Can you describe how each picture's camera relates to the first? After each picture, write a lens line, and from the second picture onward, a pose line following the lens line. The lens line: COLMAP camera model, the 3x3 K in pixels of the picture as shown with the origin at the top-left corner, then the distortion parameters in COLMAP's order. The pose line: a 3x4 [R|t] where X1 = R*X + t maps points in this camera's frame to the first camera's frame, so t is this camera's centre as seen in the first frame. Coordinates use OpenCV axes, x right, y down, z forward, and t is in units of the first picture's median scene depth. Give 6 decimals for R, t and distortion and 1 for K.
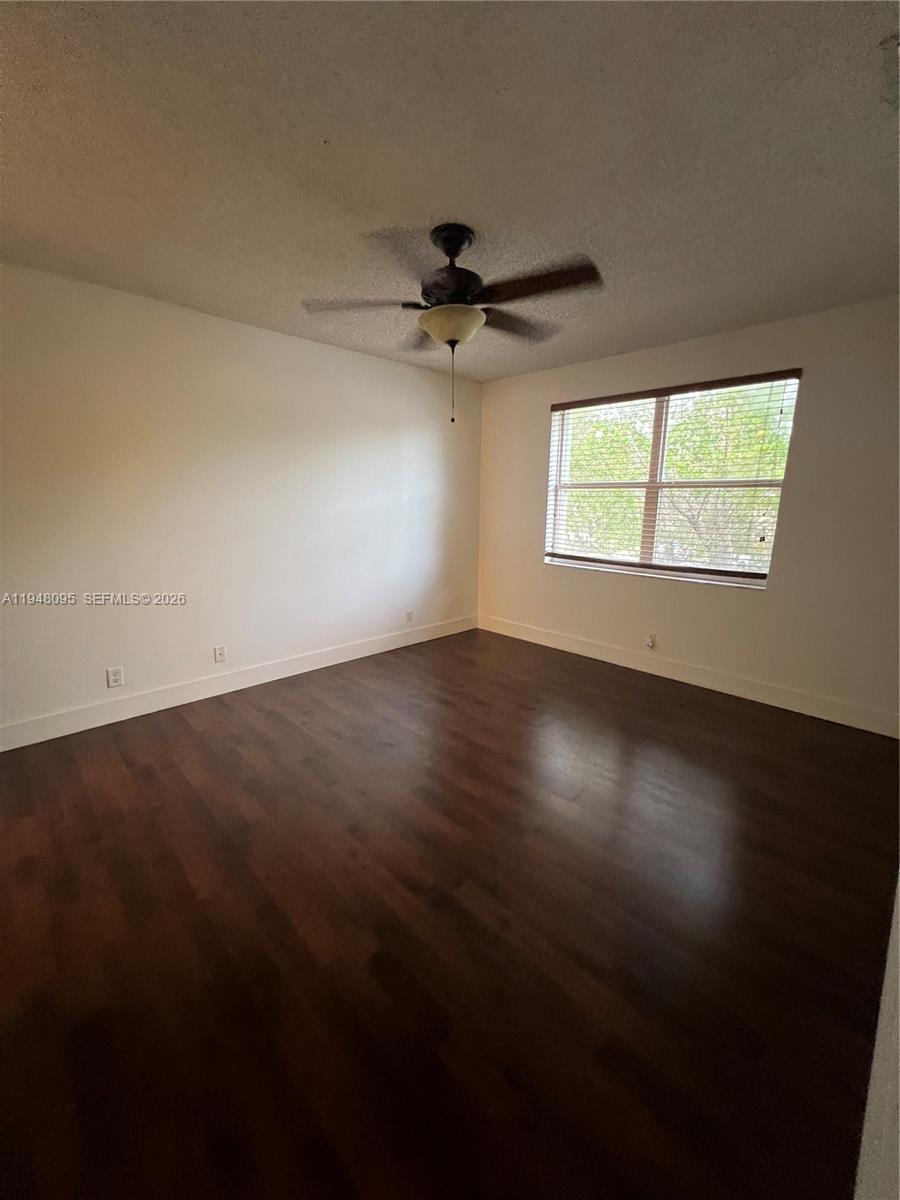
lens RADIAL K [[473.8, 0, 449.6], [0, 473.8, 601.5], [0, 0, 1]] dist [-0.003176, 0.000197]
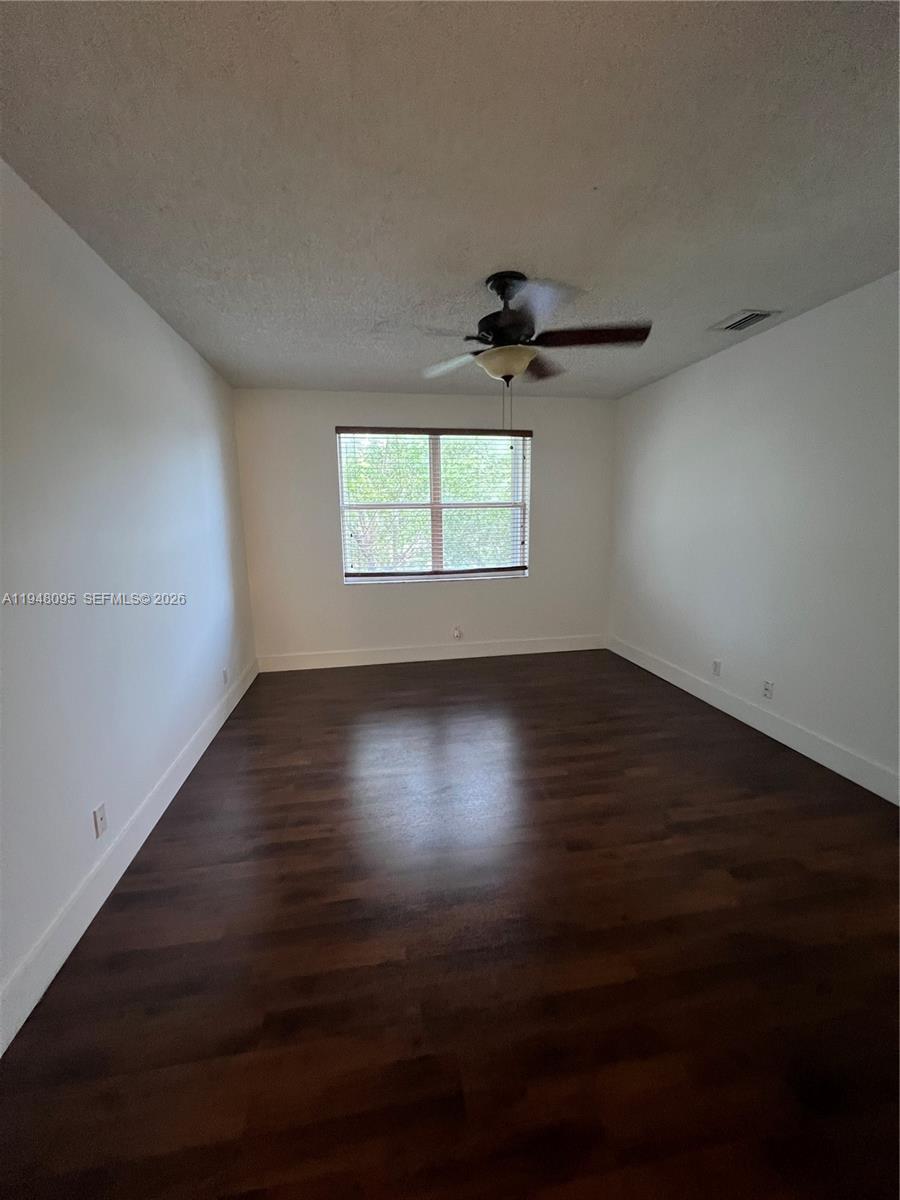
lens RADIAL K [[473.8, 0, 448.8], [0, 473.8, 599.5], [0, 0, 1]] dist [-0.003176, 0.000197]
pose [[0.562665, -0.159450, 0.811162, -0.564289], [0.196811, 0.978847, 0.055893, -0.071849], [-0.802916, 0.128197, 0.582145, 0.293698]]
